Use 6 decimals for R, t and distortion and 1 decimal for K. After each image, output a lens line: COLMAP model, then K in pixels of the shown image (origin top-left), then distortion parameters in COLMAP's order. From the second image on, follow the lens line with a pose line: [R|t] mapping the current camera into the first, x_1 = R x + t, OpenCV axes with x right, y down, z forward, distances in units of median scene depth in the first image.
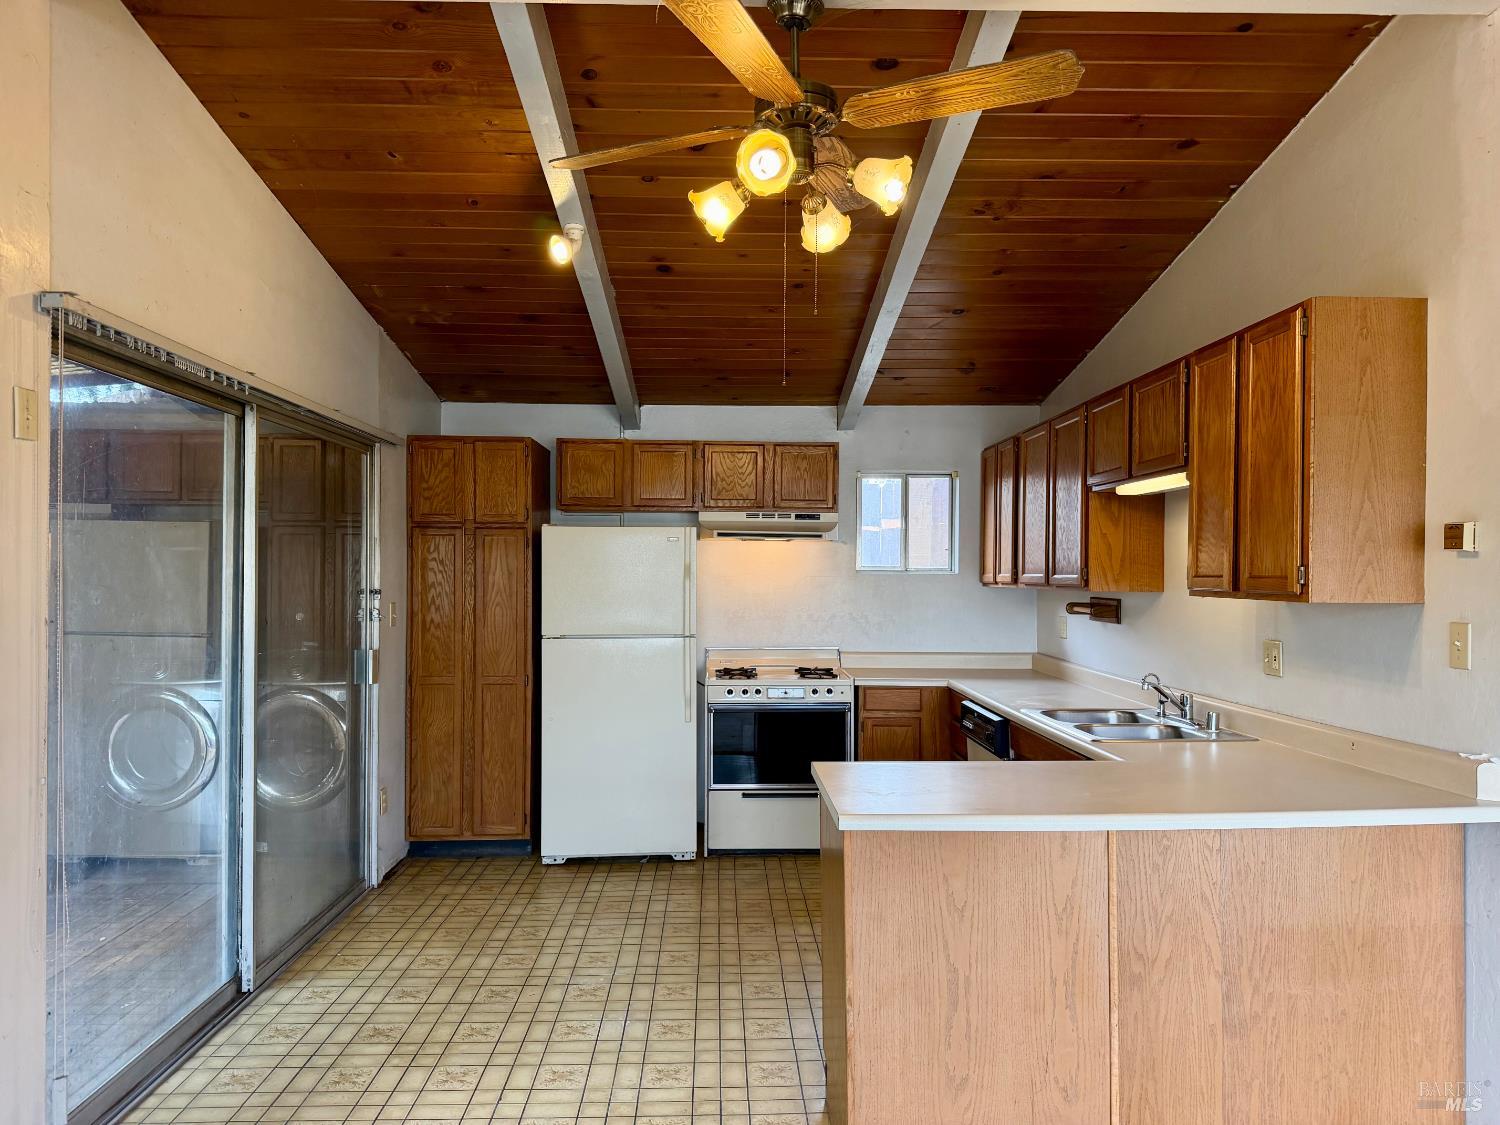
lens RADIAL K [[1054.9, 0, 756.9], [0, 1054.9, 560.4], [0, 0, 1]] dist [0.024662, -0.024483]
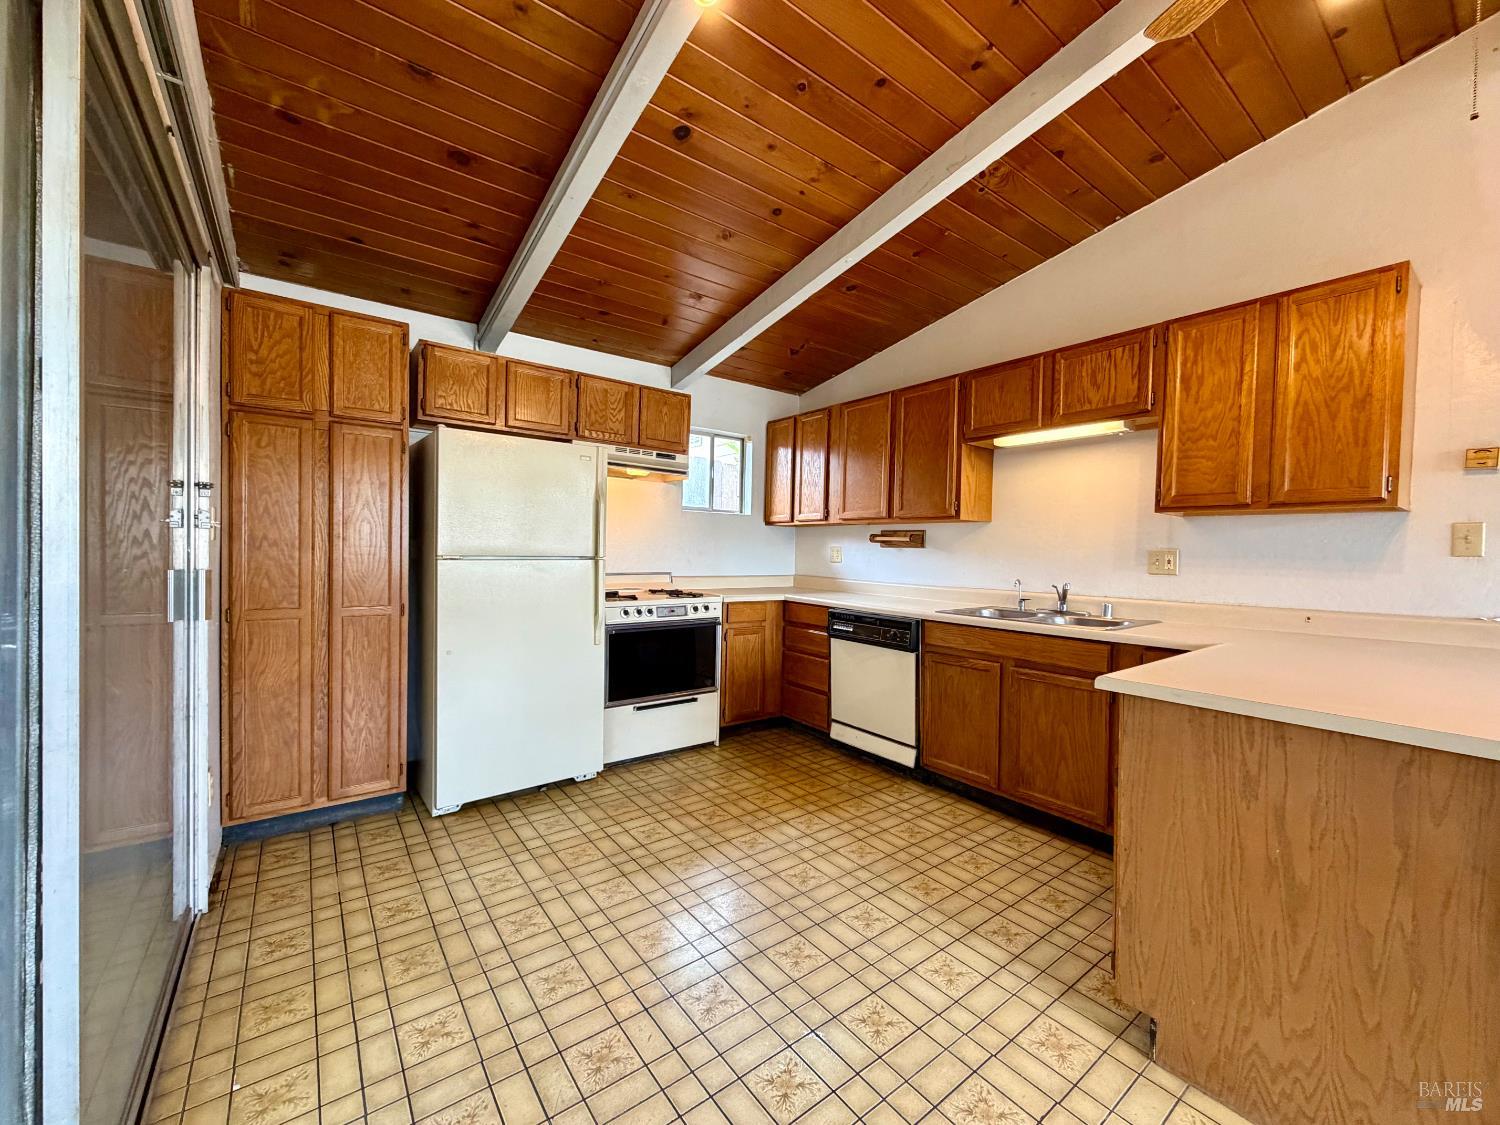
lens RADIAL K [[632.0, 0, 813.5], [0, 632.0, 556.1], [0, 0, 1]] dist [-0.007291, 0.002750]
pose [[0.821963, 0.003782, 0.569528, -0.238904], [-0.025330, 0.999231, 0.029922, 0.047429], [-0.568977, -0.039021, 0.821427, 0.396720]]
